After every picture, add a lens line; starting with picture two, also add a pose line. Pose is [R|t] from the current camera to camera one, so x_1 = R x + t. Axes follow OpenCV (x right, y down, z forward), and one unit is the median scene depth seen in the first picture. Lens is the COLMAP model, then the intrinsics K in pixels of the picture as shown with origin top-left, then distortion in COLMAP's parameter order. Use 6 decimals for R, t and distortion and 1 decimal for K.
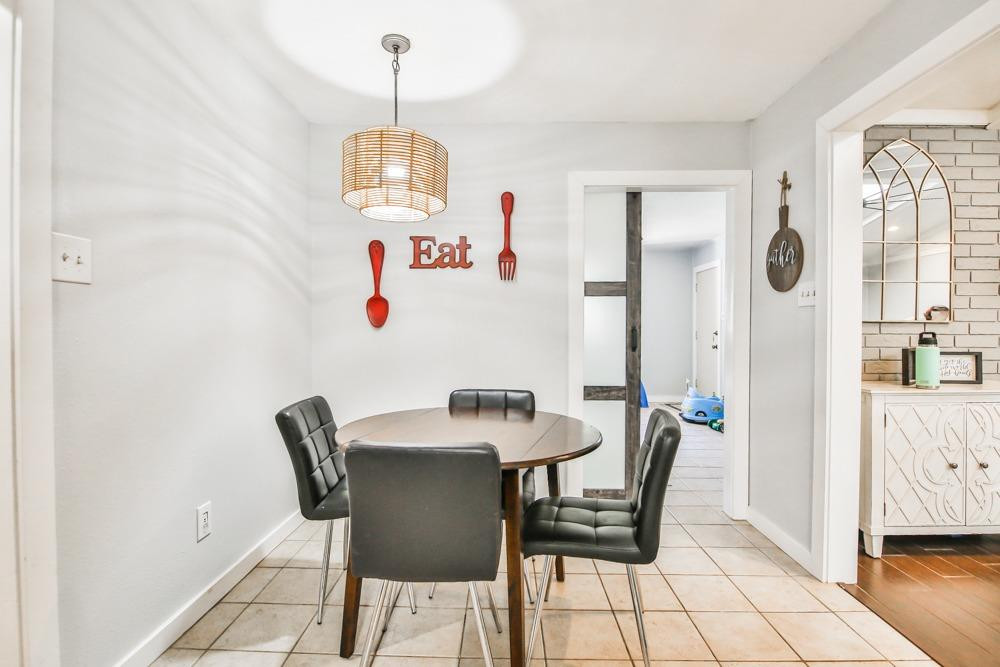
lens RADIAL K [[458.7, 0, 505.2], [0, 458.7, 333.3], [0, 0, 1]] dist [-0.018418, -0.001225]
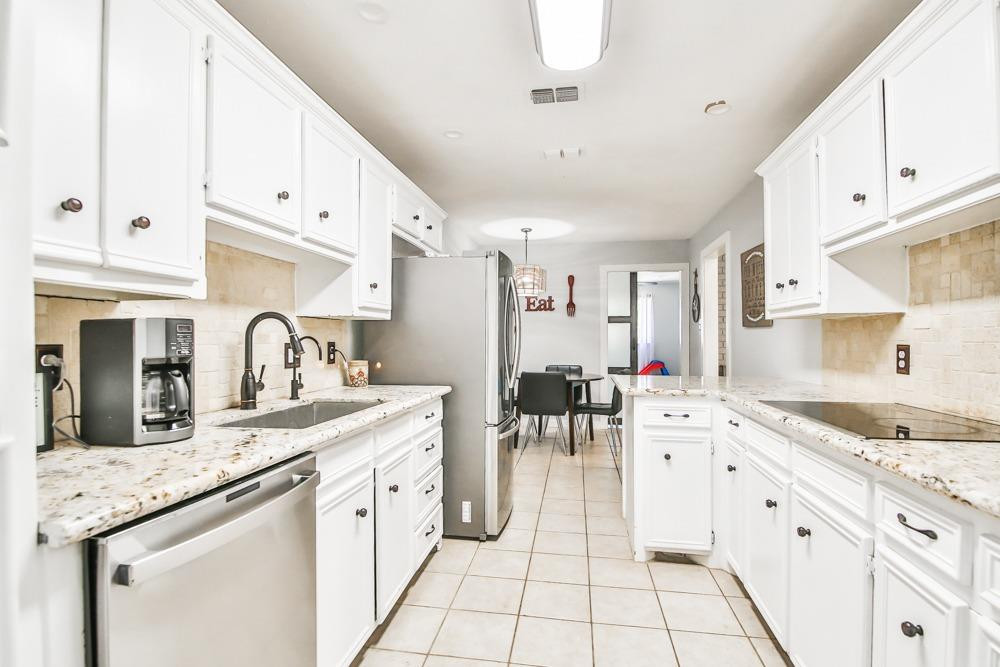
lens RADIAL K [[458.7, 0, 504.8], [0, 458.7, 338.5], [0, 0, 1]] dist [-0.018418, -0.001225]
pose [[0.989933, -0.002678, -0.141512, 0.002110], [0.001932, 0.999984, -0.005405, -0.001056], [0.141524, 0.005077, 0.989922, -1.161291]]
